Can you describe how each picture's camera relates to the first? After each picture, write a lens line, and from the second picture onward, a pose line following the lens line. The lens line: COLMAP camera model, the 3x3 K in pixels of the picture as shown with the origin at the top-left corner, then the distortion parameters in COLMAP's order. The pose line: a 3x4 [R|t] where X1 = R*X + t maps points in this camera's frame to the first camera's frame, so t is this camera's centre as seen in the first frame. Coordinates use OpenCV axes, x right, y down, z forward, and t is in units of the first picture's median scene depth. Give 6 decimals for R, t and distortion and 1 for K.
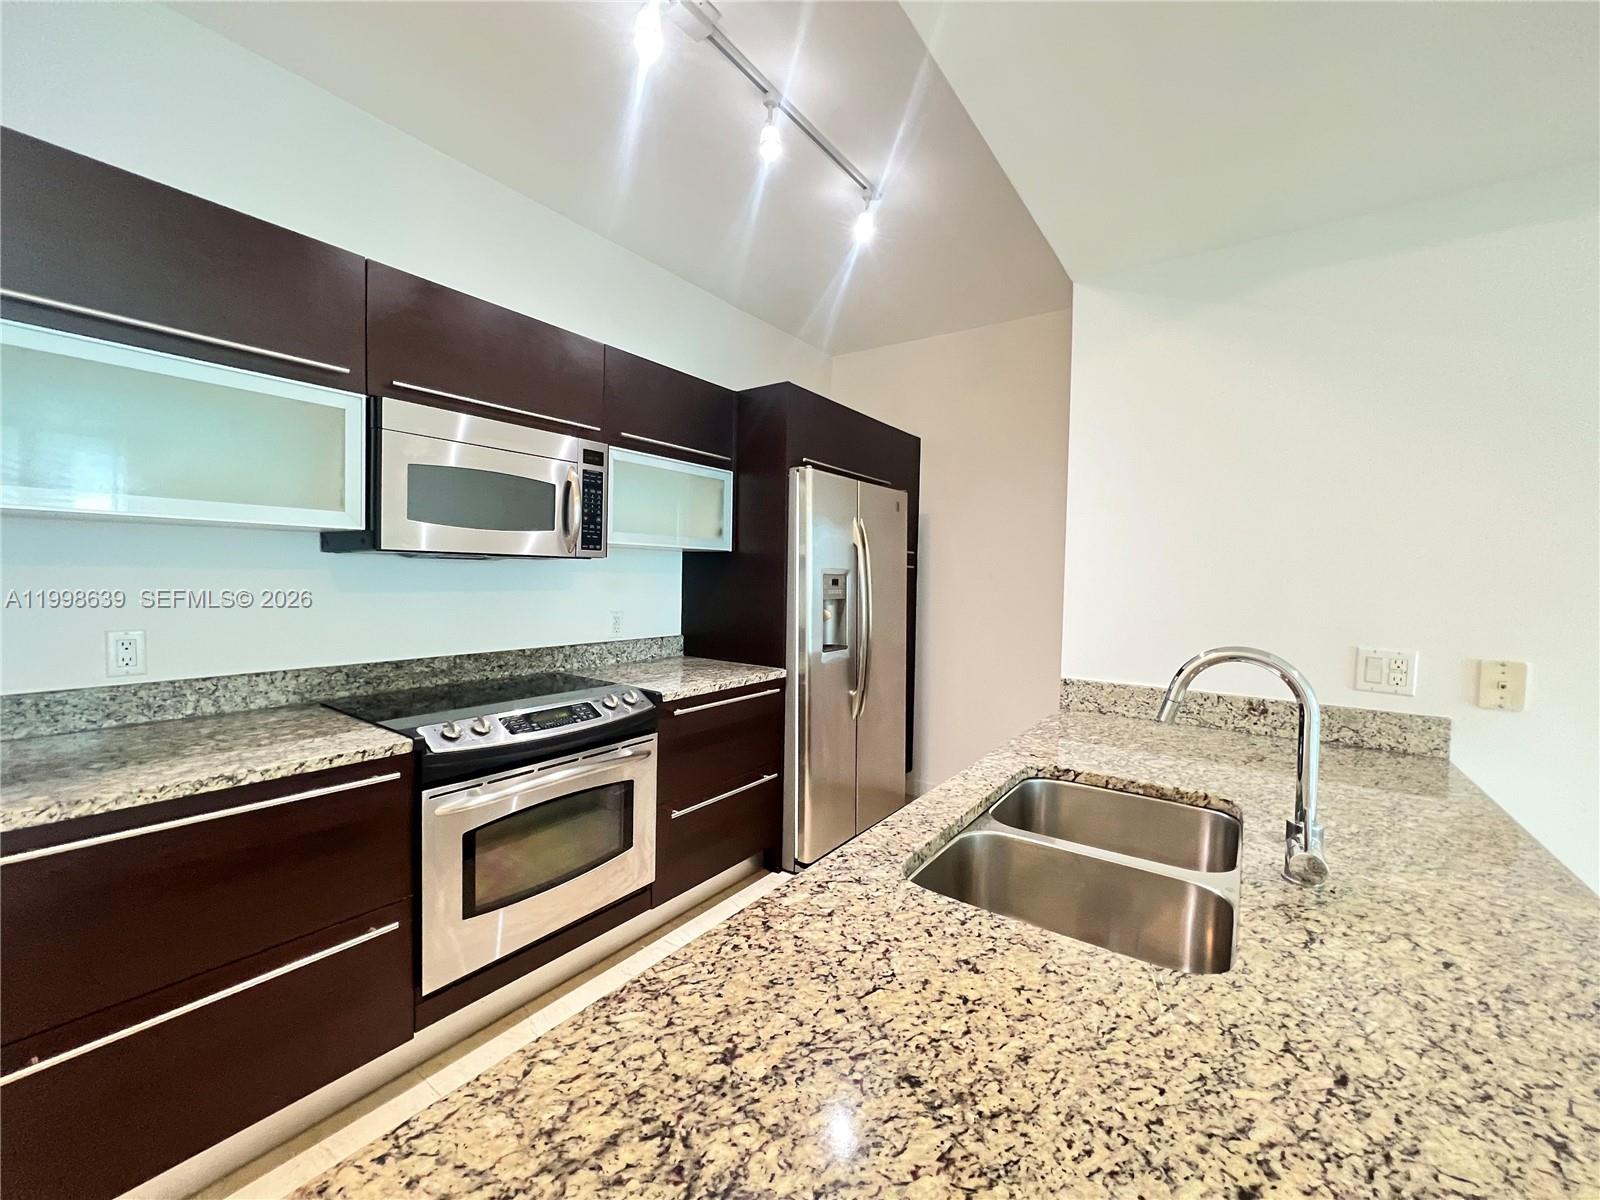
lens RADIAL K [[640.4, 0, 796.4], [0, 640.4, 594.3], [0, 0, 1]] dist [-0.001862, -0.000115]
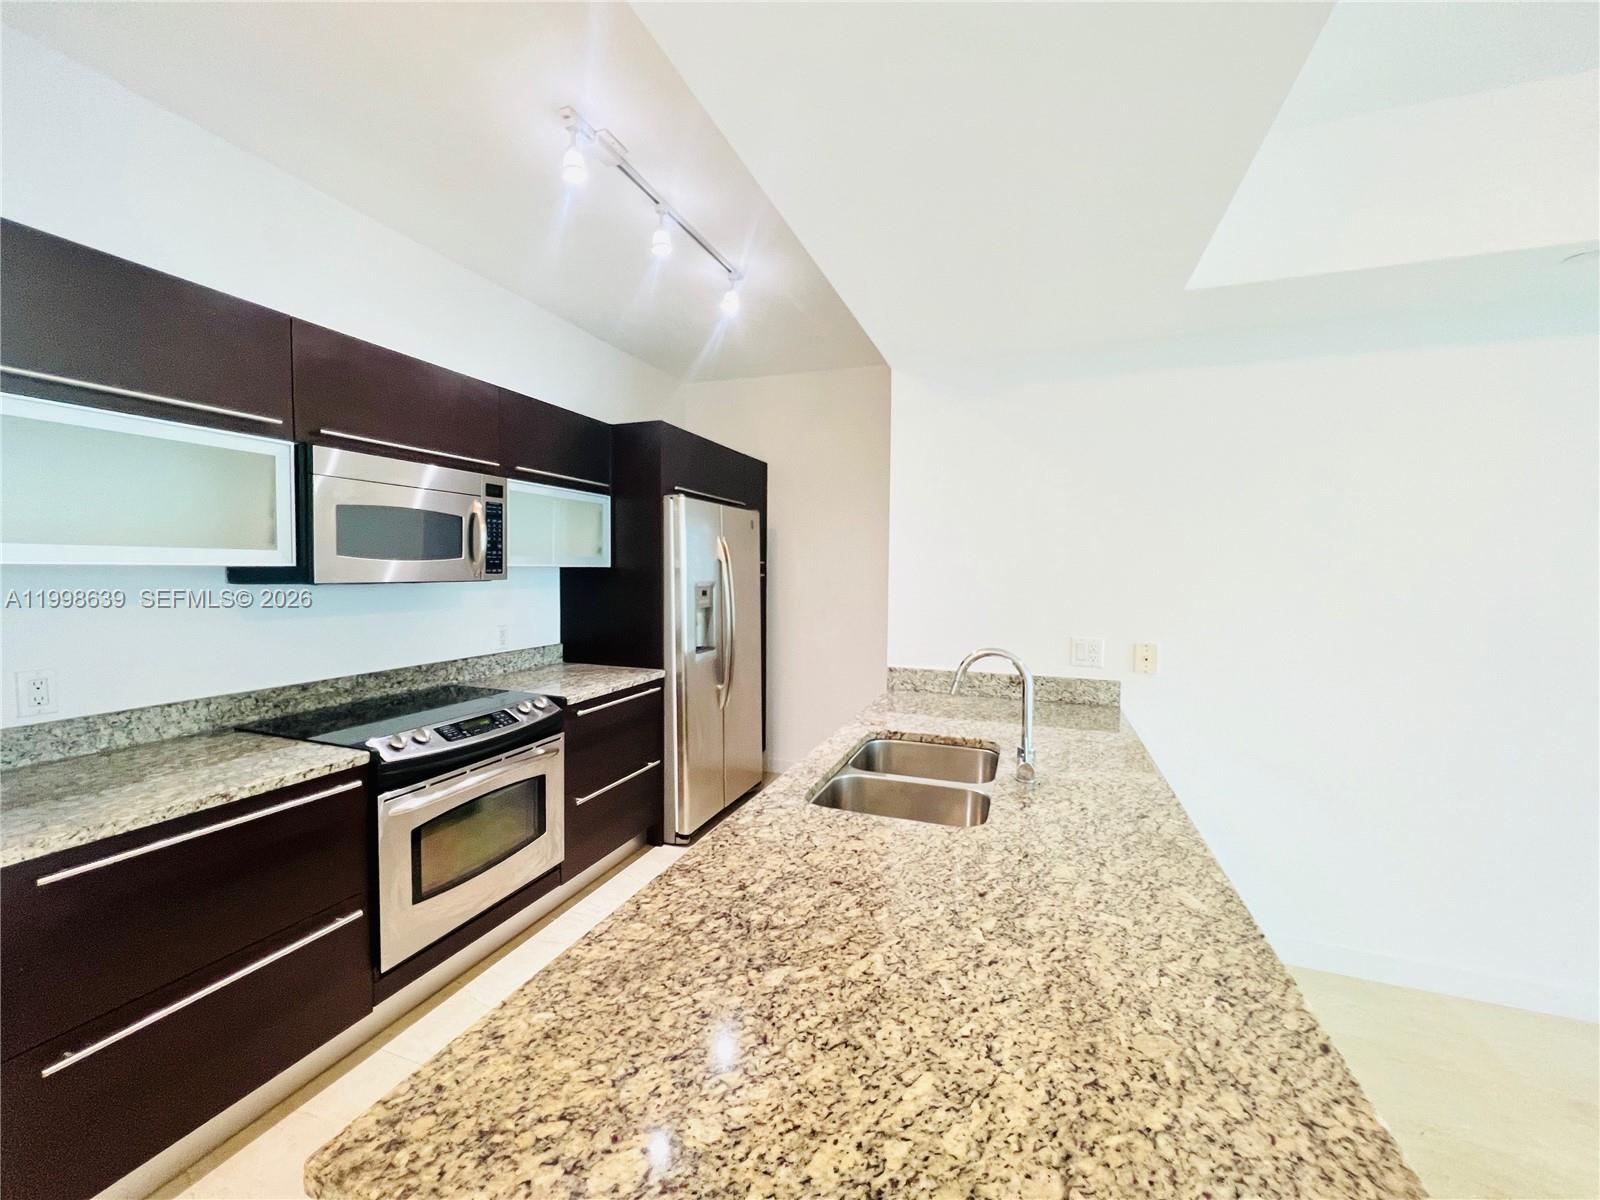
lens RADIAL K [[636.9, 0, 796.6], [0, 636.9, 594.0], [0, 0, 1]] dist [-0.001358, 0.000552]
pose [[0.964495, -0.022355, 0.263152, -0.155512], [0.018930, 0.999700, 0.015543, -0.060272], [-0.263421, -0.010009, 0.964629, -0.305668]]
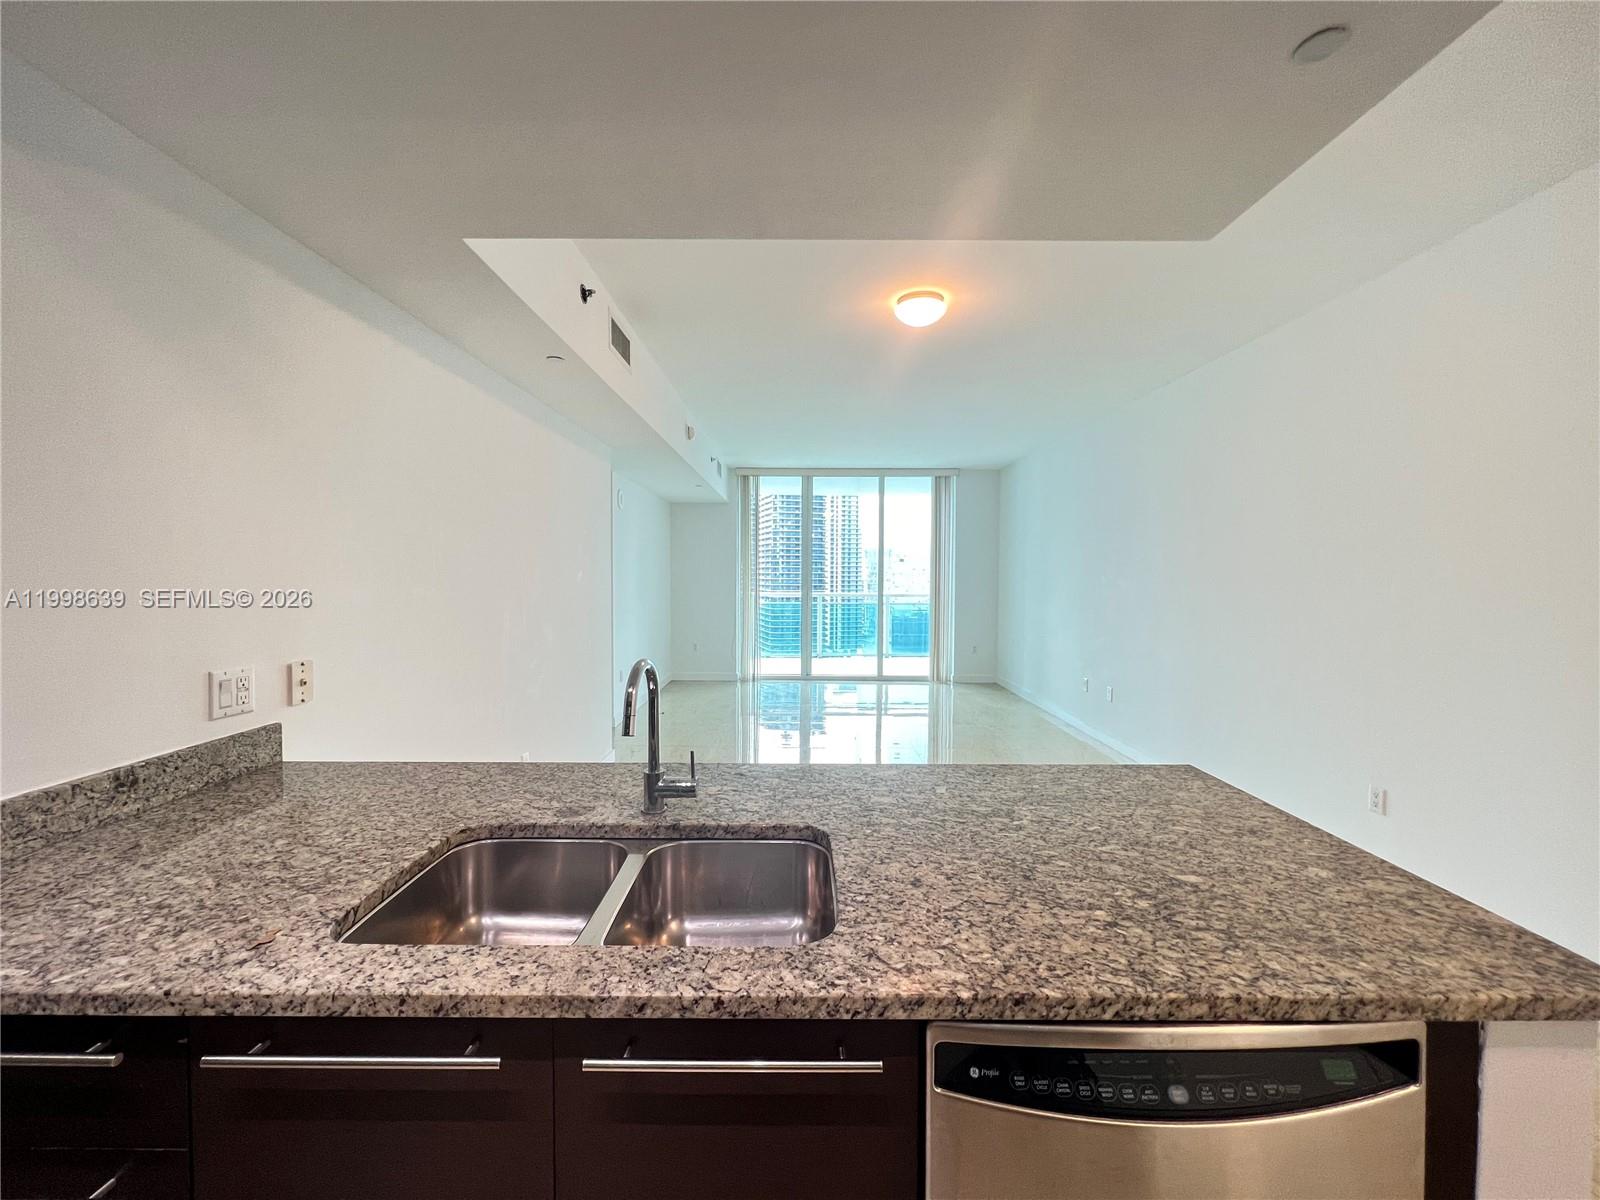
lens RADIAL K [[636.9, 0, 798.1], [0, 636.9, 594.7], [0, 0, 1]] dist [-0.001358, 0.000552]
pose [[-0.581563, -0.050448, 0.811936, -0.333115], [0.009413, 0.997591, 0.068726, -0.084567], [-0.813447, 0.047611, -0.579687, 0.930753]]
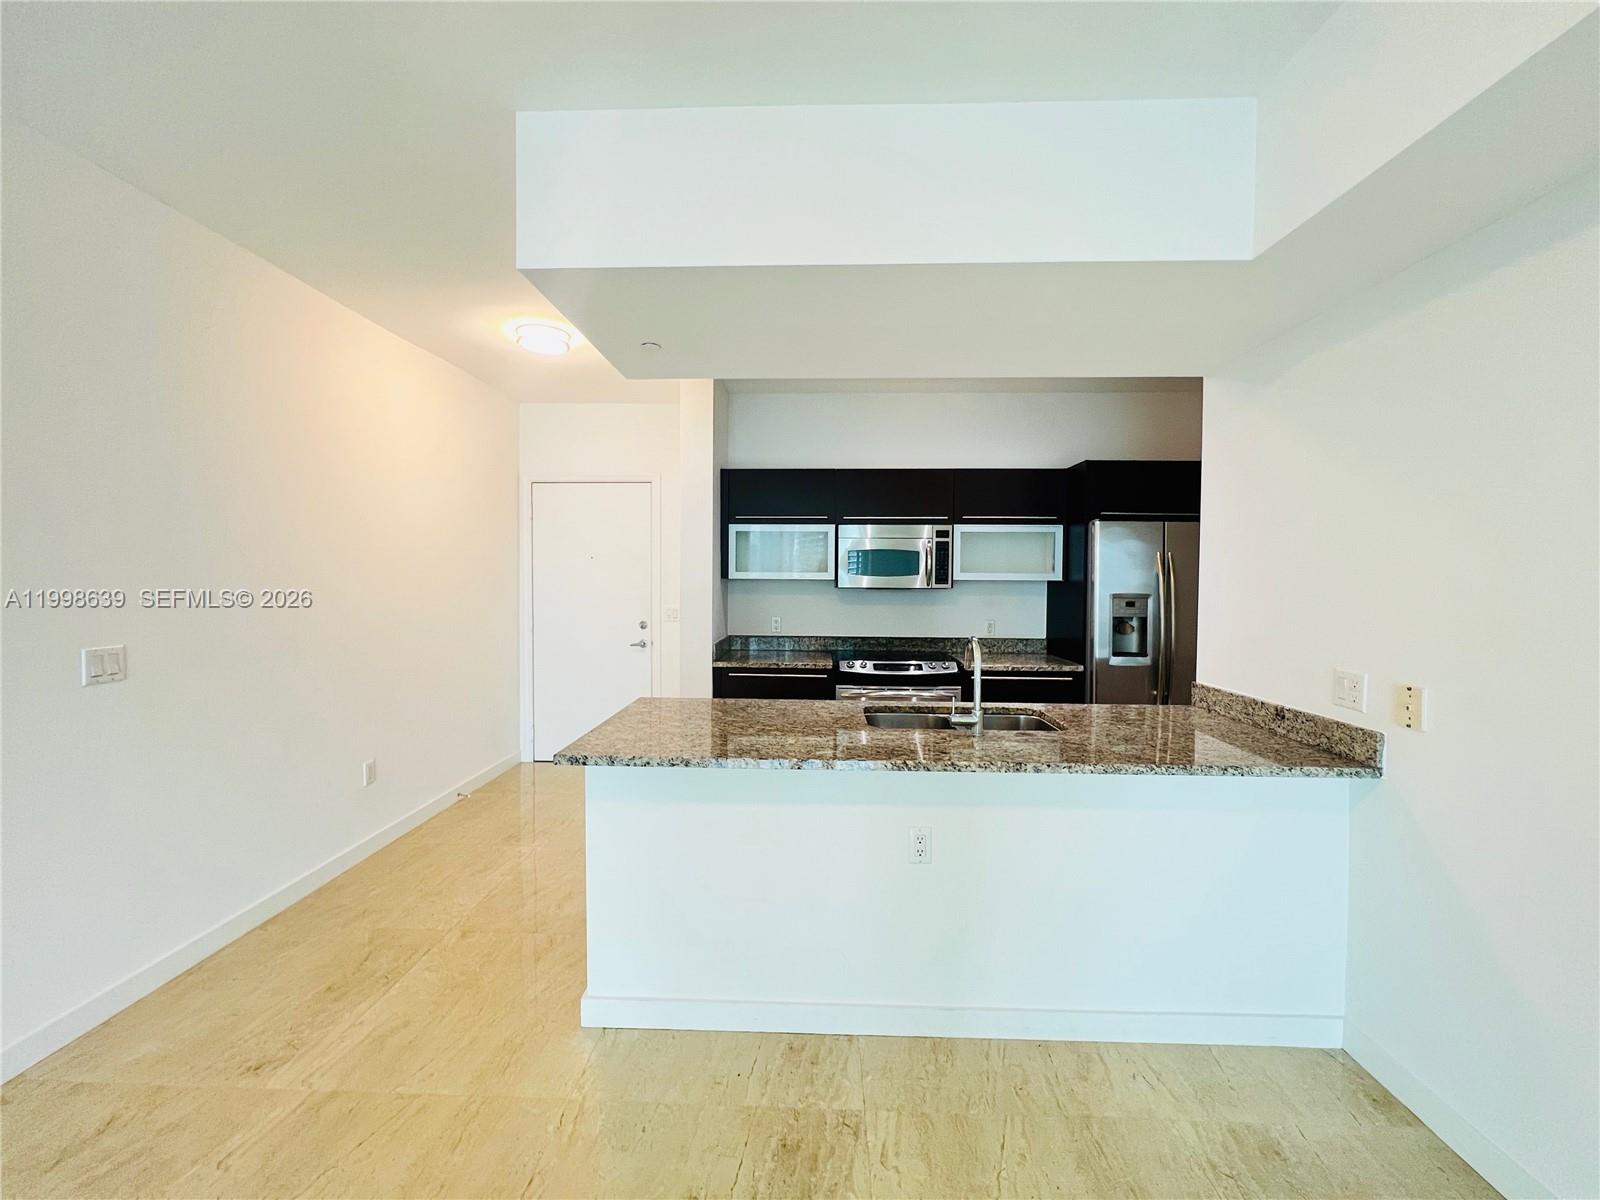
lens RADIAL K [[640.4, 0, 797.2], [0, 640.4, 595.4], [0, 0, 1]] dist [-0.001862, -0.000115]
pose [[0.556550, 0.007606, -0.830779, 1.439345], [-0.021878, 0.999745, -0.005503, -0.026589], [0.830526, 0.021239, 0.556575, -0.539753]]
